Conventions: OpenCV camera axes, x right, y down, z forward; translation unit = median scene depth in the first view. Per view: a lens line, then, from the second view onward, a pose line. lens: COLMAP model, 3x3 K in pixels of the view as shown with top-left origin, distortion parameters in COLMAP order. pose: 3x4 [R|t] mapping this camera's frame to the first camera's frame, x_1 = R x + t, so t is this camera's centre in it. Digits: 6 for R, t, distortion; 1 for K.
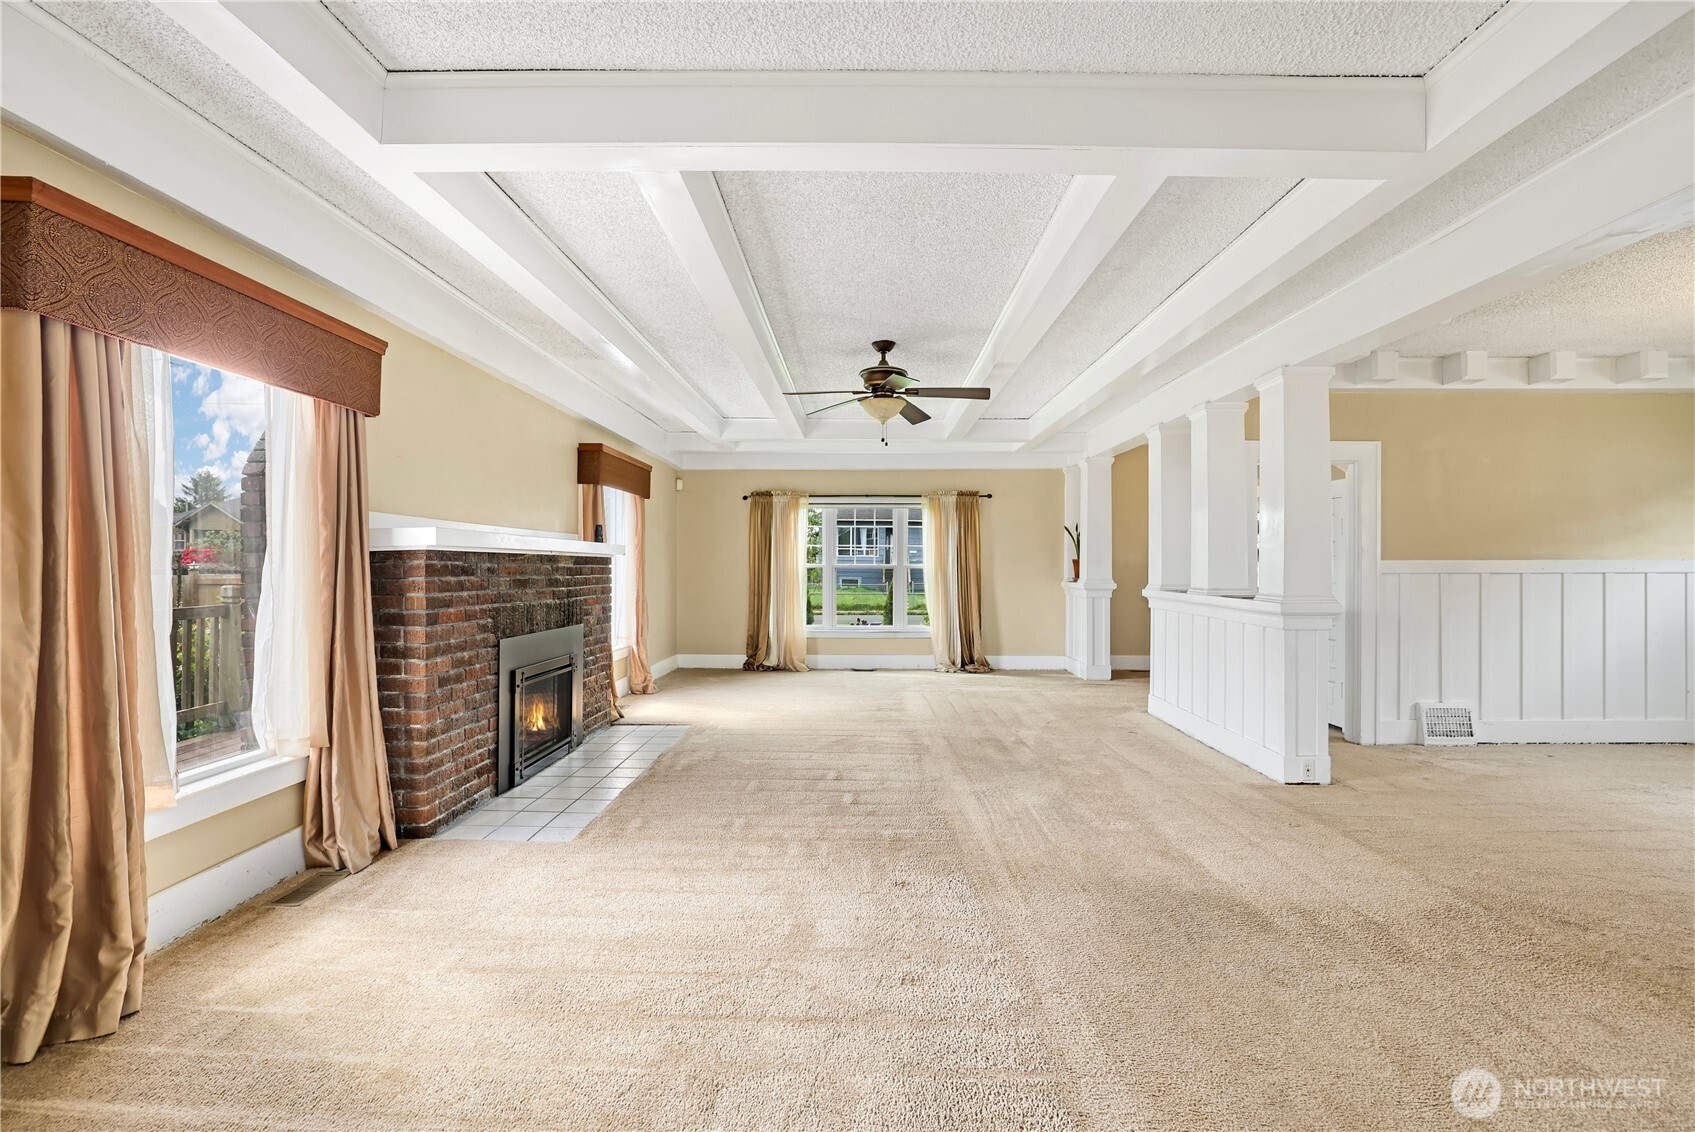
lens RADIAL K [[750.0, 0, 847.5], [0, 750.0, 566.0], [0, 0, 1]] dist [-0.016263, 0.000328]
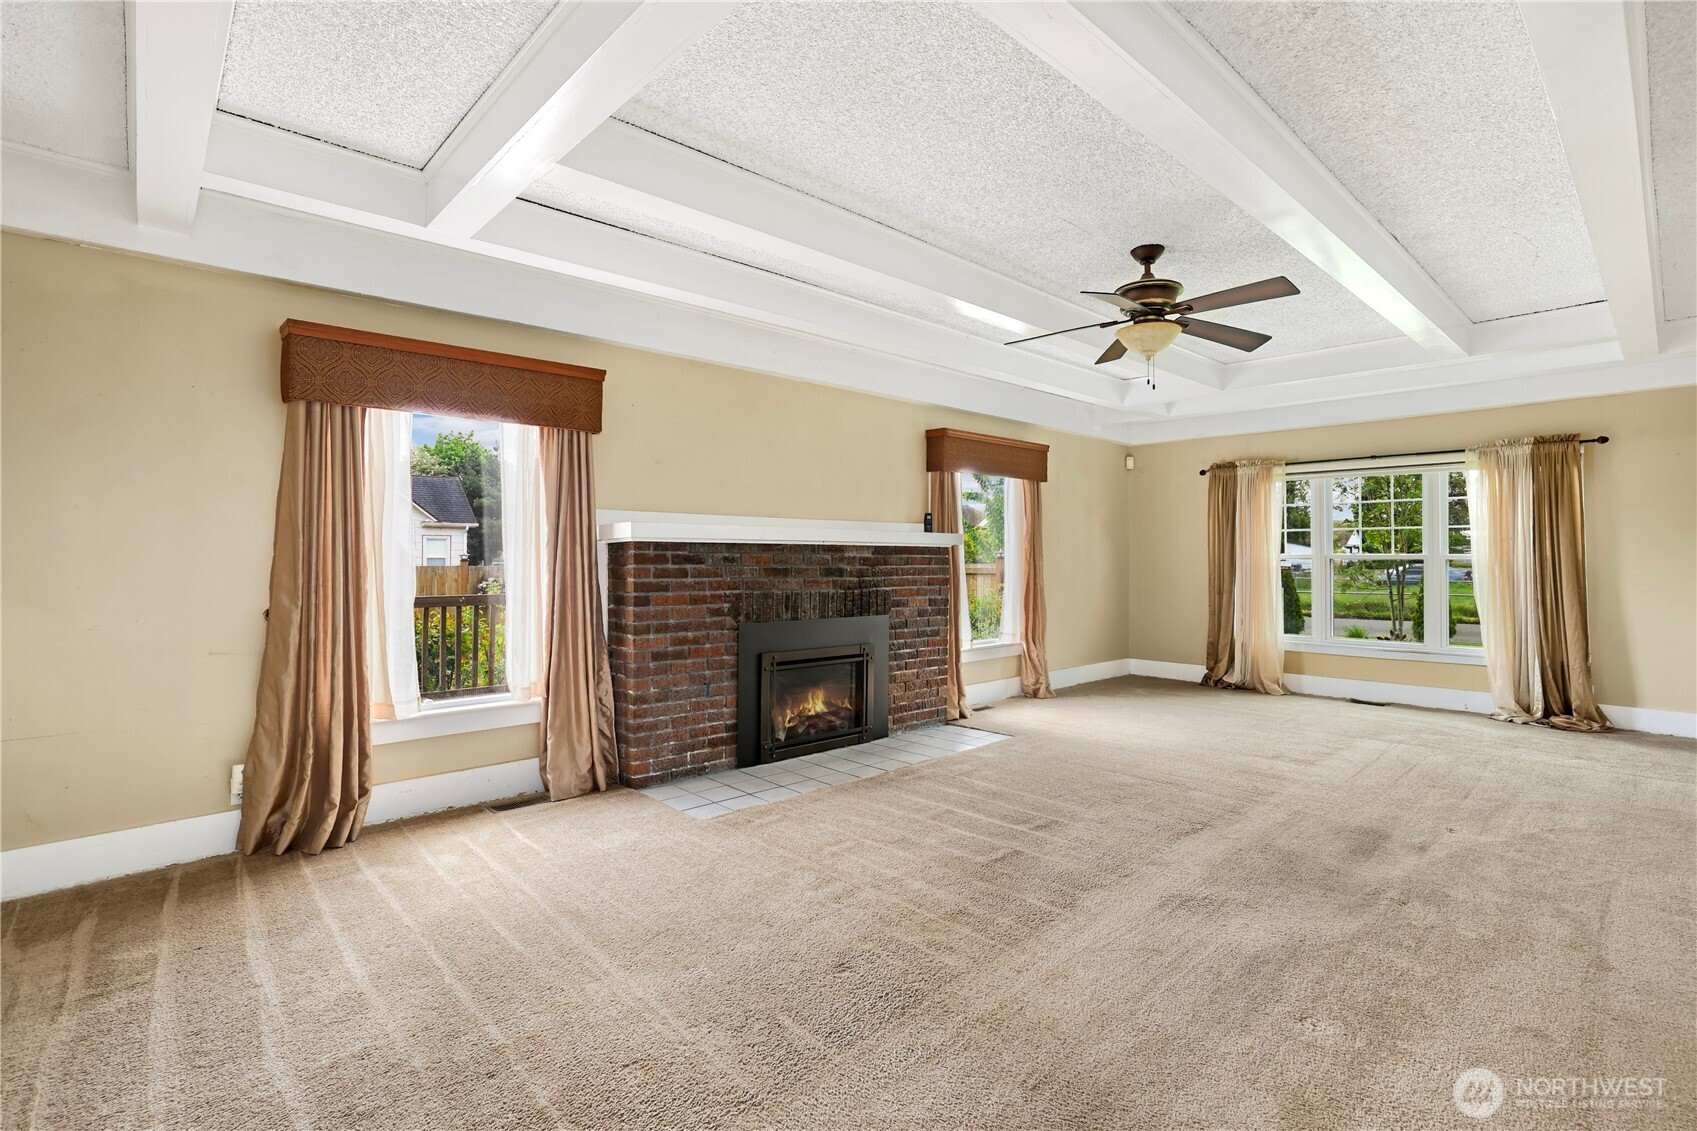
lens RADIAL K [[792.9, 0, 879.3], [0, 792.9, 549.2], [0, 0, 1]] dist [-0.032923, 0.000327]
pose [[0.706384, -0.007832, -0.707786, 0.418134], [-0.000103, 0.999938, -0.011167, 0.003147], [0.707829, 0.007962, 0.706339, 0.285984]]
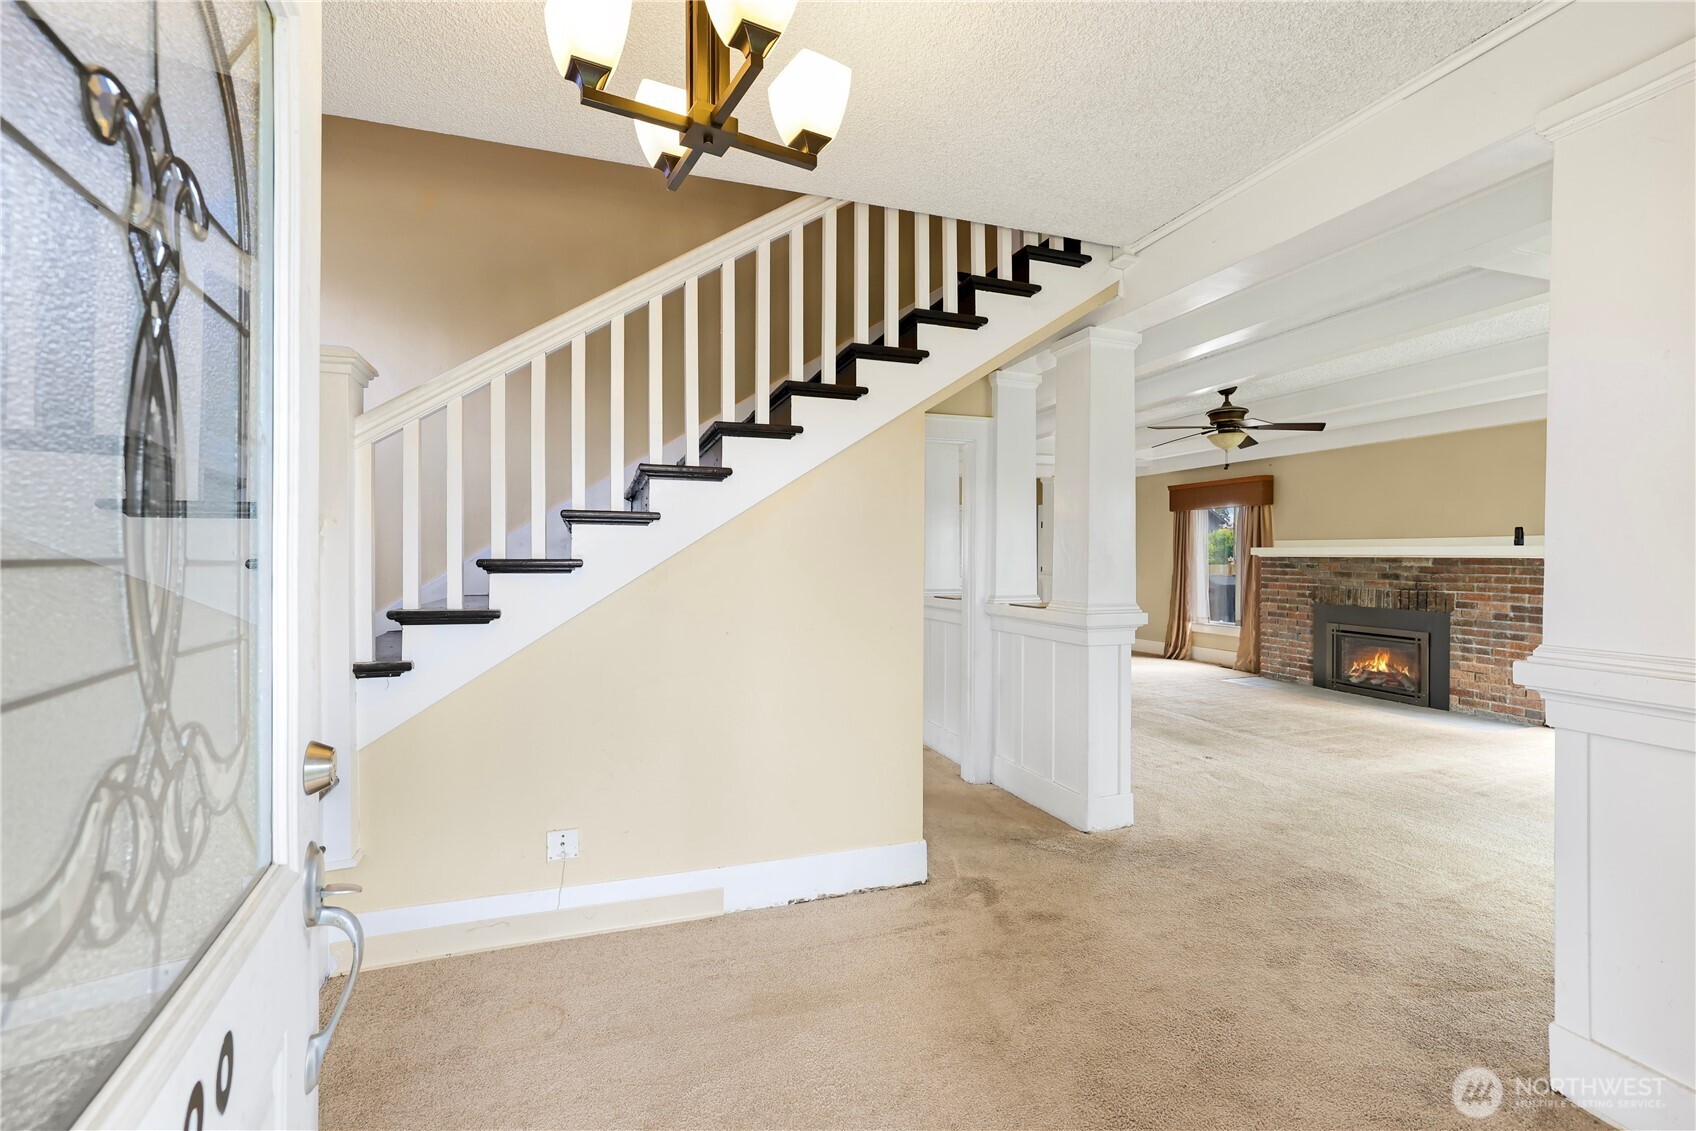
lens RADIAL K [[724.7, 0, 846.1], [0, 724.7, 551.9], [0, 0, 1]] dist [0.000509, 0.000333]
pose [[-0.934992, -0.004867, -0.354636, 1.105362], [-0.003141, 0.999980, -0.005441, -0.014669], [0.354655, -0.003973, -0.934989, 1.964380]]
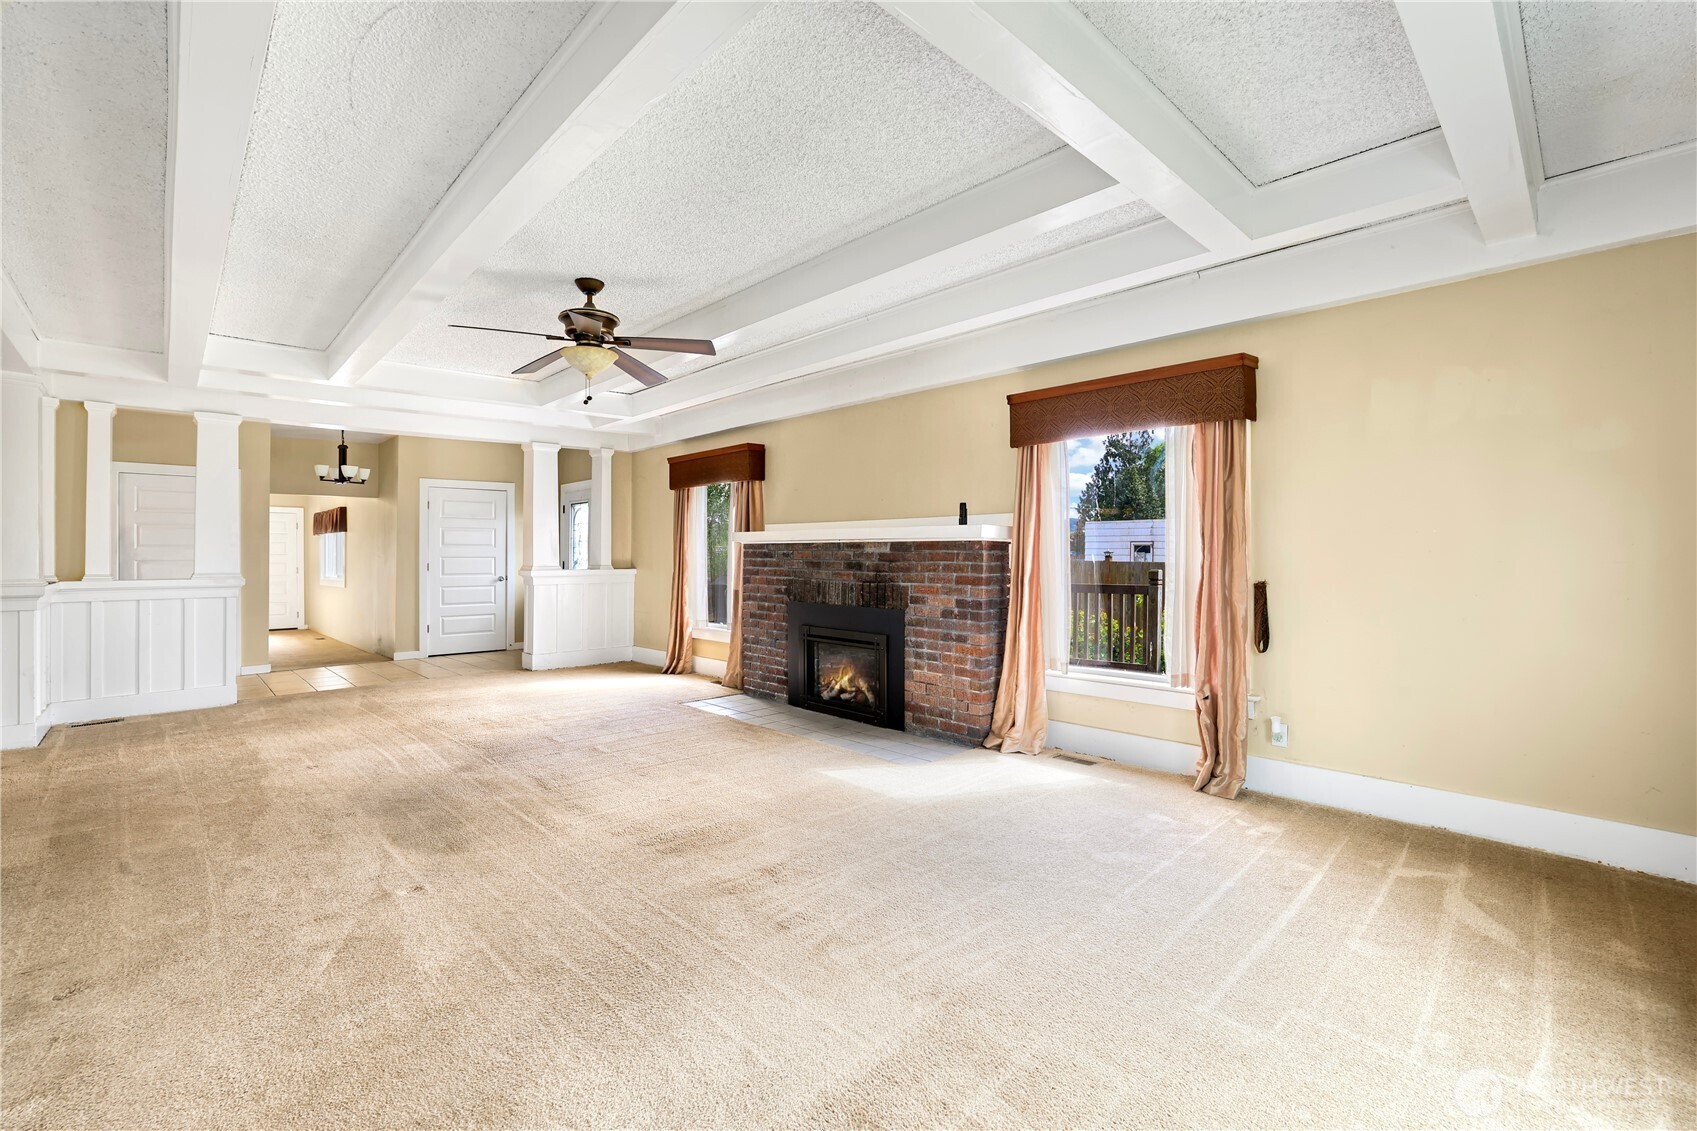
lens RADIAL K [[734.3, 0, 827.5], [0, 734.3, 557.0], [0, 0, 1]] dist [-0.009940, 0.000933]
pose [[-0.715203, 0.004965, -0.698900, 0.439312], [0.001962, 0.999985, 0.005097, 0.002301], [0.698914, 0.002274, -0.715202, 1.809937]]
